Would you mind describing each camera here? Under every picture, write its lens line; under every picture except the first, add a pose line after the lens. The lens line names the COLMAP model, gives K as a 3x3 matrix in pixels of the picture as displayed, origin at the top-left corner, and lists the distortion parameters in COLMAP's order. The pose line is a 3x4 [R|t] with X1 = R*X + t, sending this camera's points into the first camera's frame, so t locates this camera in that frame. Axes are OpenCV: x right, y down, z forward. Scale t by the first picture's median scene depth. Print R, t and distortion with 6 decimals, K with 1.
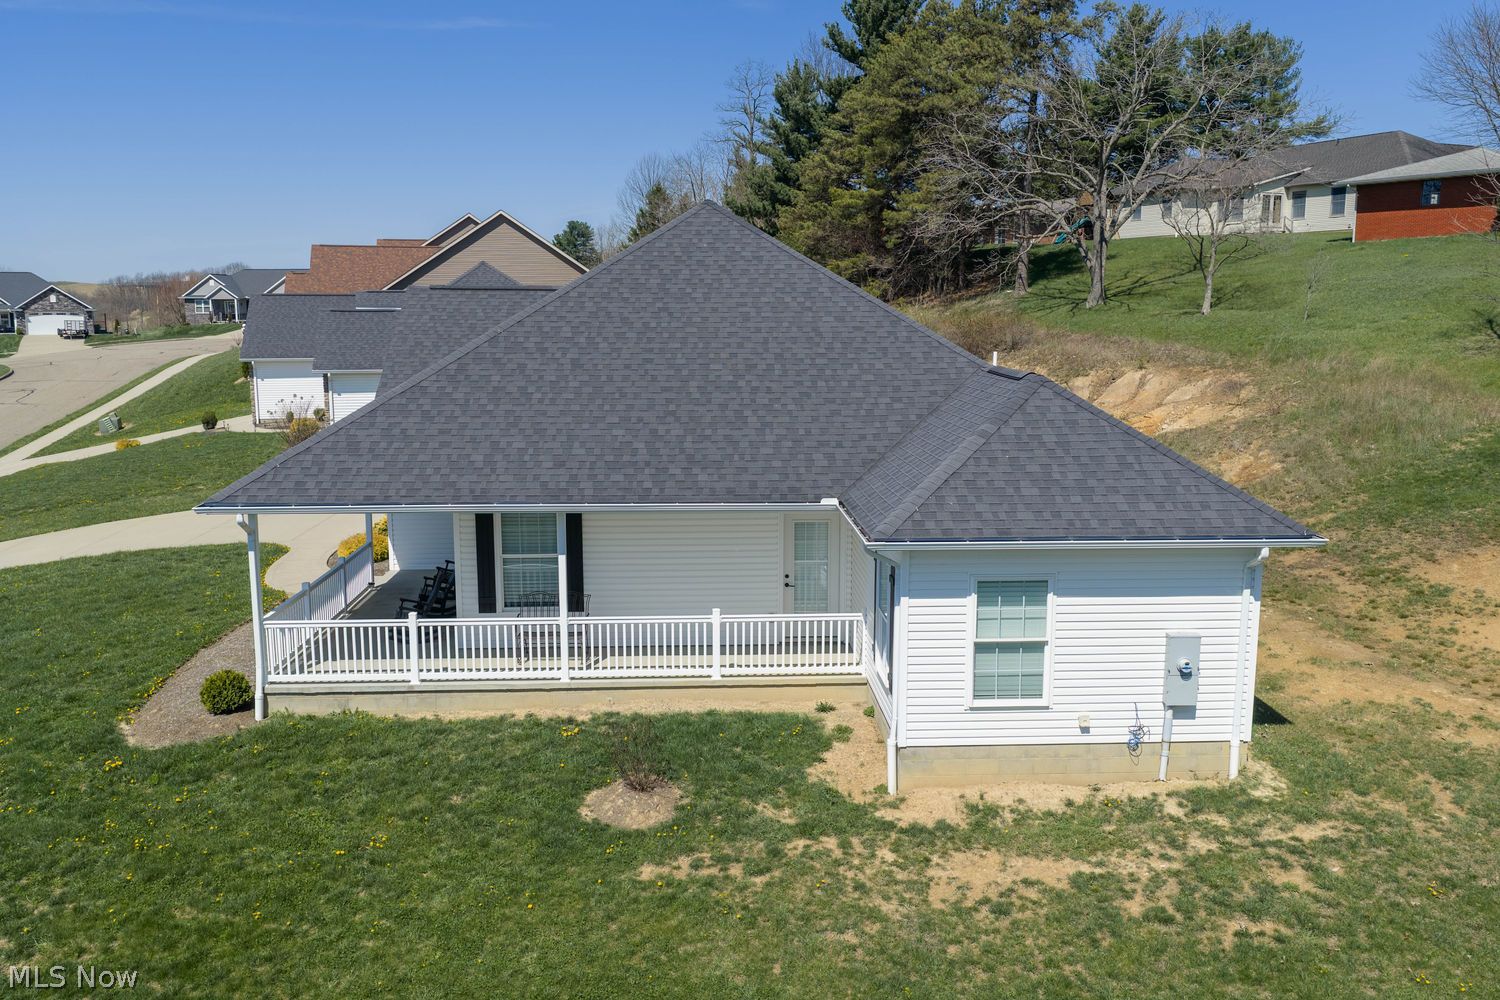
lens RADIAL K [[1234.2, 0, 750.0], [0, 1234.2, 500.0], [0, 0, 1]] dist [0.034717, -0.071318]
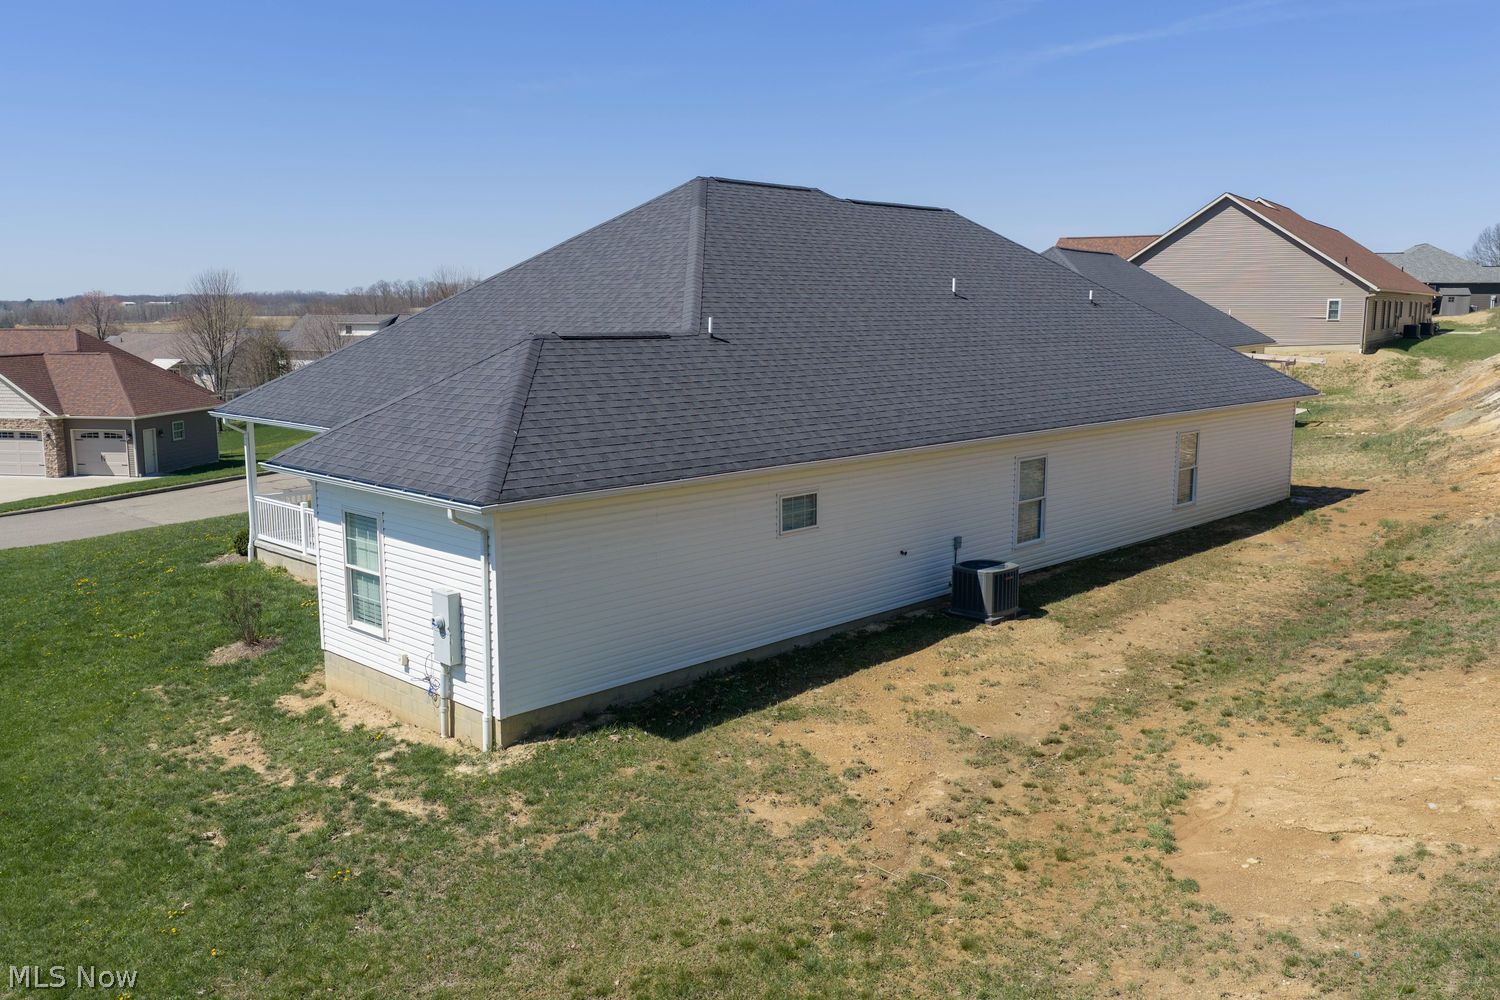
lens RADIAL K [[1234.2, 0, 750.0], [0, 1234.2, 500.0], [0, 0, 1]] dist [0.034717, -0.071318]
pose [[0.677458, 0.113700, -0.726721, 1.233315], [-0.113700, 0.992293, 0.049257, -0.040385], [0.726721, 0.049259, 0.685164, 0.500472]]
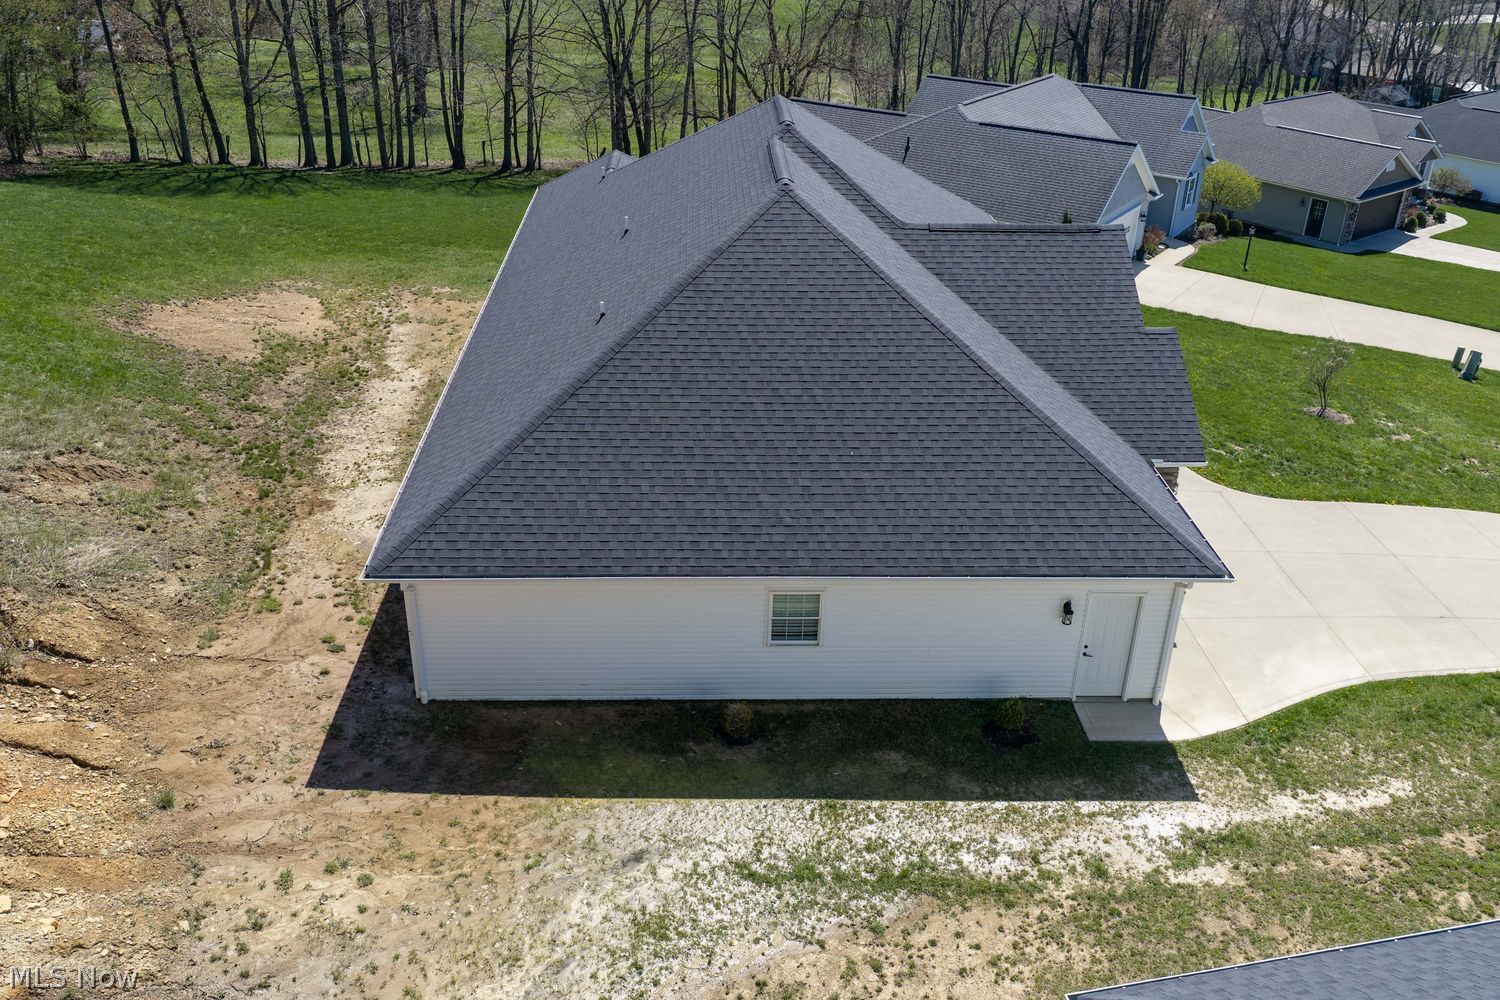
lens RADIAL K [[1234.2, 0, 750.0], [0, 1234.2, 500.0], [0, 0, 1]] dist [0.034717, -0.071318]
pose [[-0.999611, -0.027783, 0.002229, -0.044995], [-0.021054, 0.805050, 0.592834, -1.038606], [-0.018265, 0.592557, -0.805322, 3.561822]]
